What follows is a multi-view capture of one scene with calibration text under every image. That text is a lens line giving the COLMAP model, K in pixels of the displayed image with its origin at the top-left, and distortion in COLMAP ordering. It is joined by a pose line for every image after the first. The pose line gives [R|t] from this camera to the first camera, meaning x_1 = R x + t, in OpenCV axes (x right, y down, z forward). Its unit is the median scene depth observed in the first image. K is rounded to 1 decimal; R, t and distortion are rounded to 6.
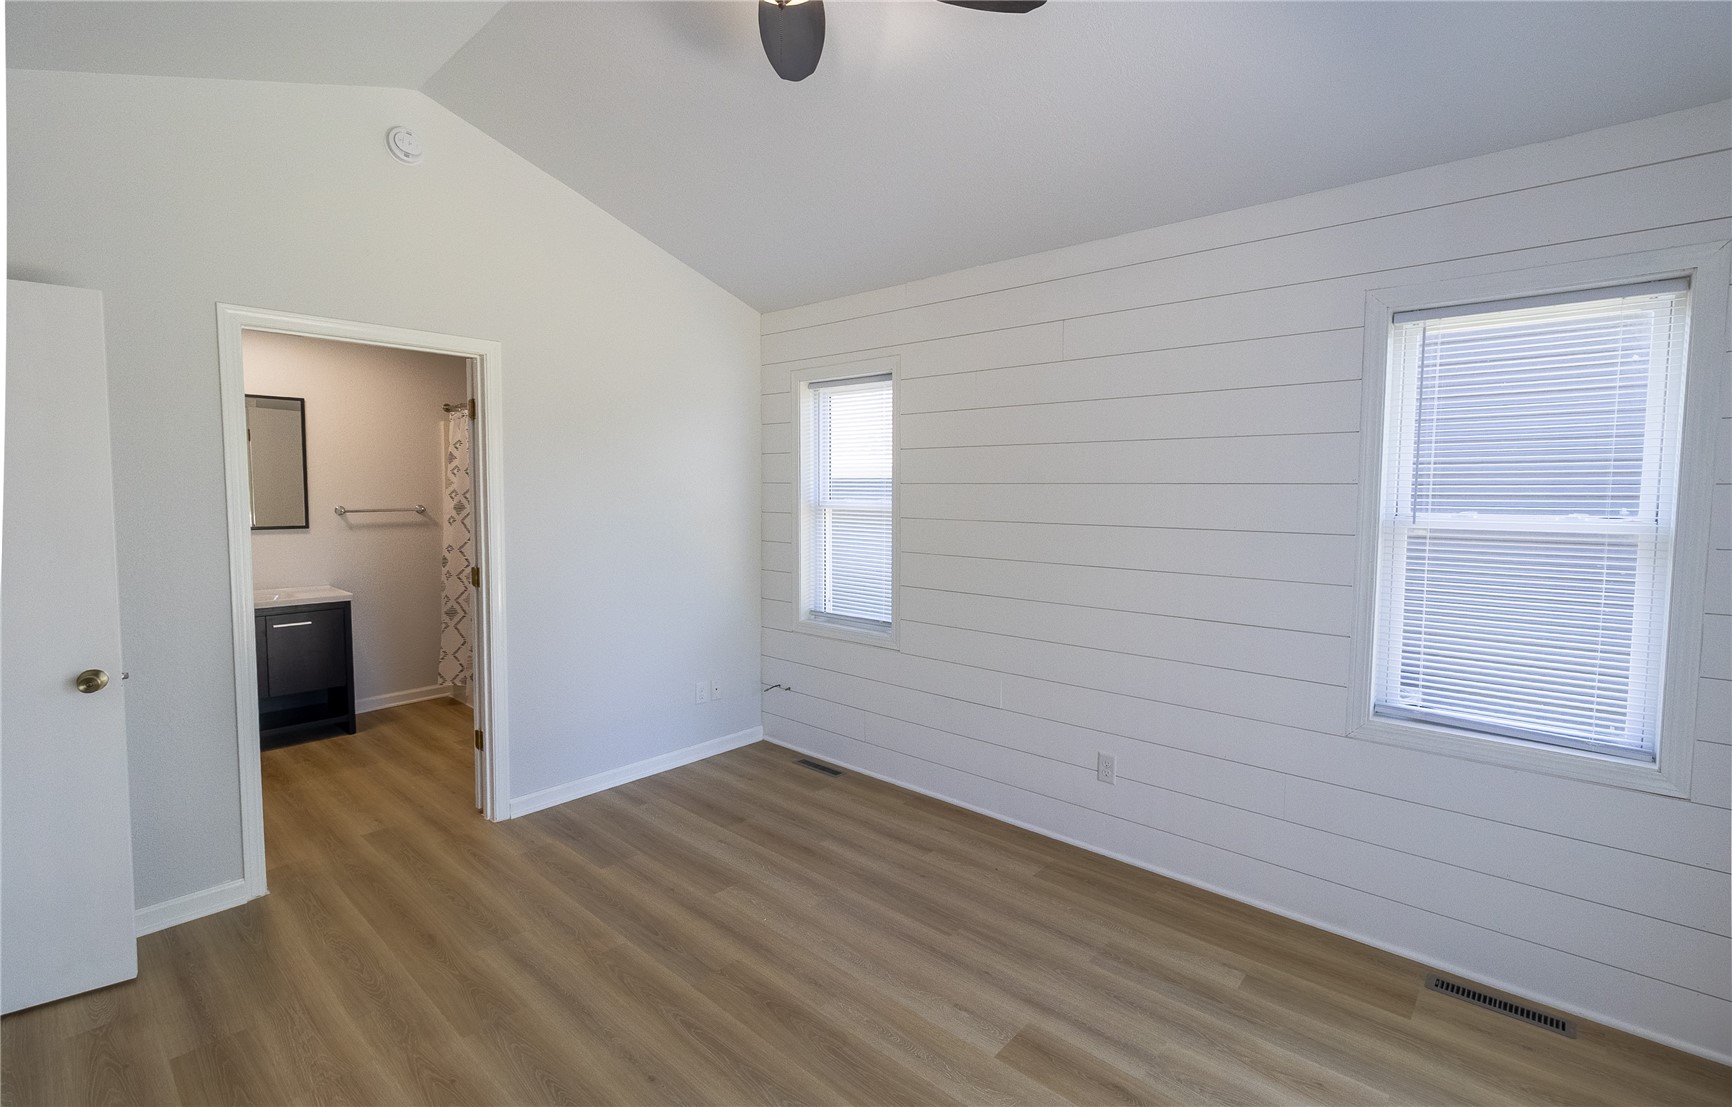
lens RADIAL K [[789.3, 0, 870.3], [0, 789.3, 544.7], [0, 0, 1]] dist [-0.000594, 0.001856]
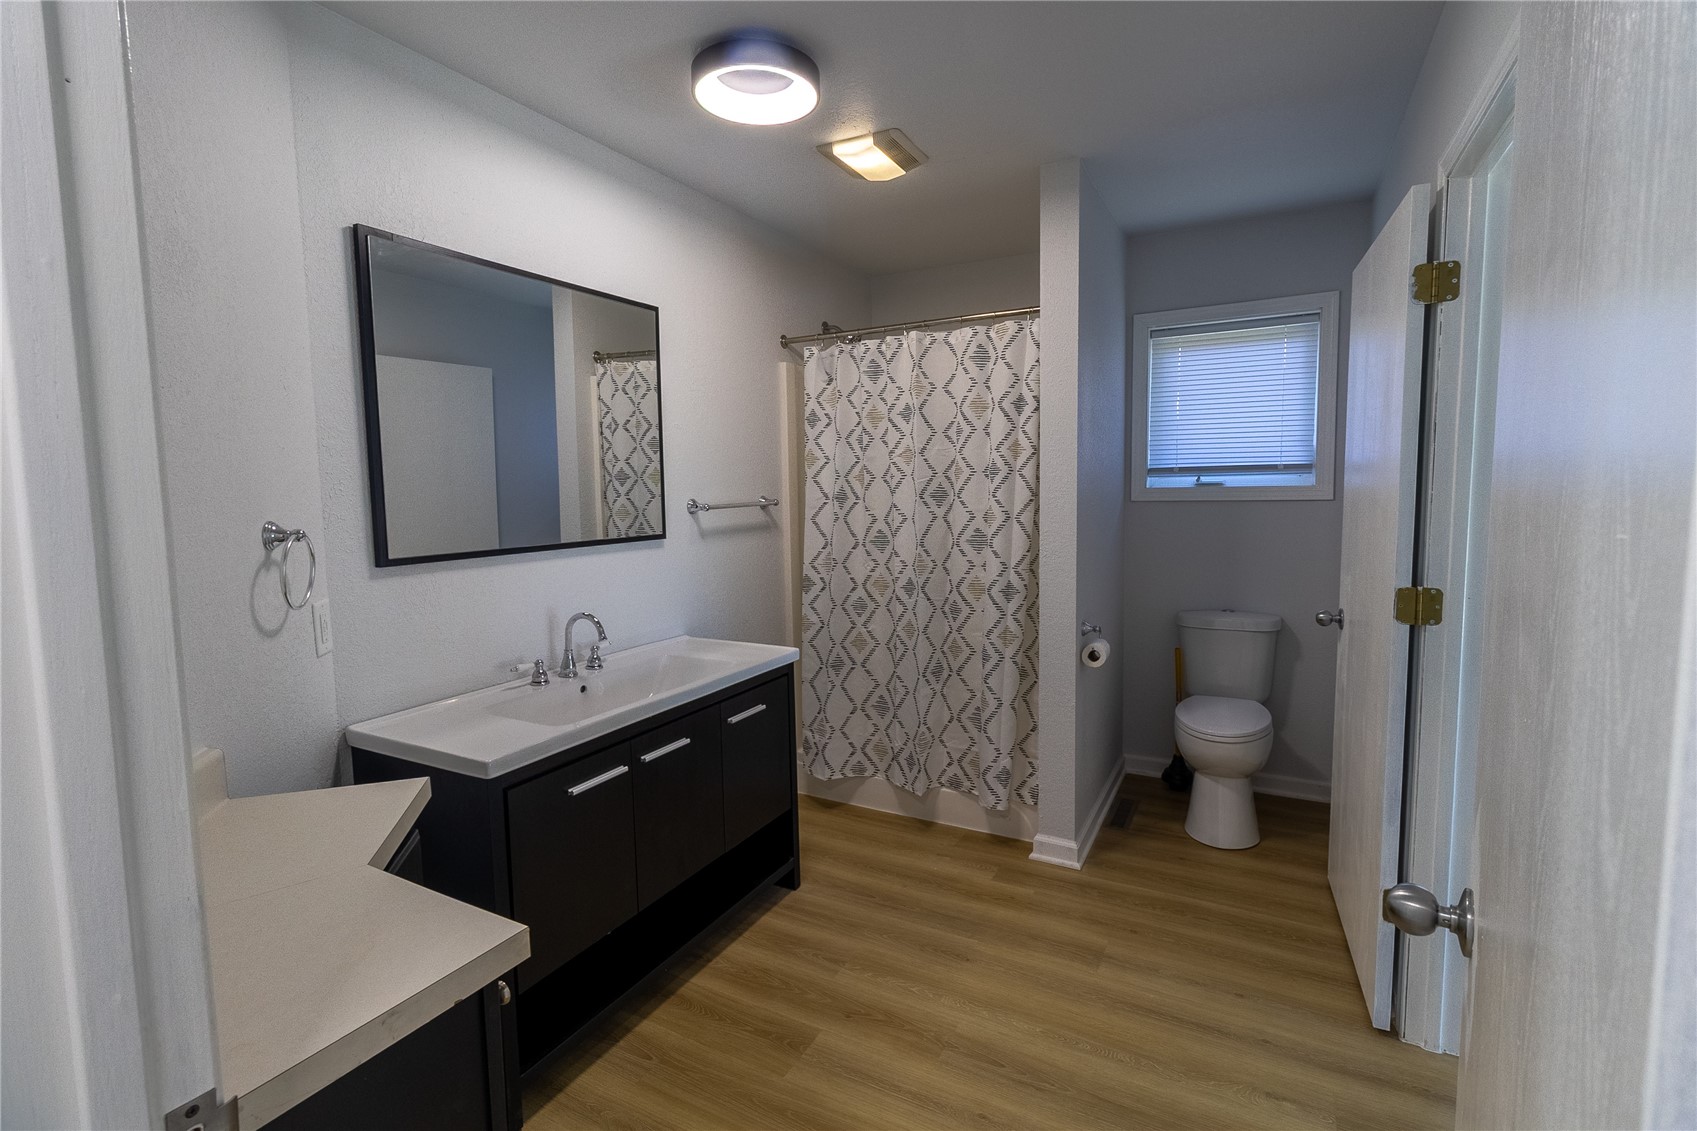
lens RADIAL K [[779.6, 0, 844.9], [0, 779.6, 559.8], [0, 0, 1]] dist [-0.001295, -0.000333]
pose [[0.973074, -0.045704, 0.225914, -0.691901], [0.042894, 0.998929, 0.017337, -0.008556], [-0.226465, -0.007180, 0.973993, 0.408464]]
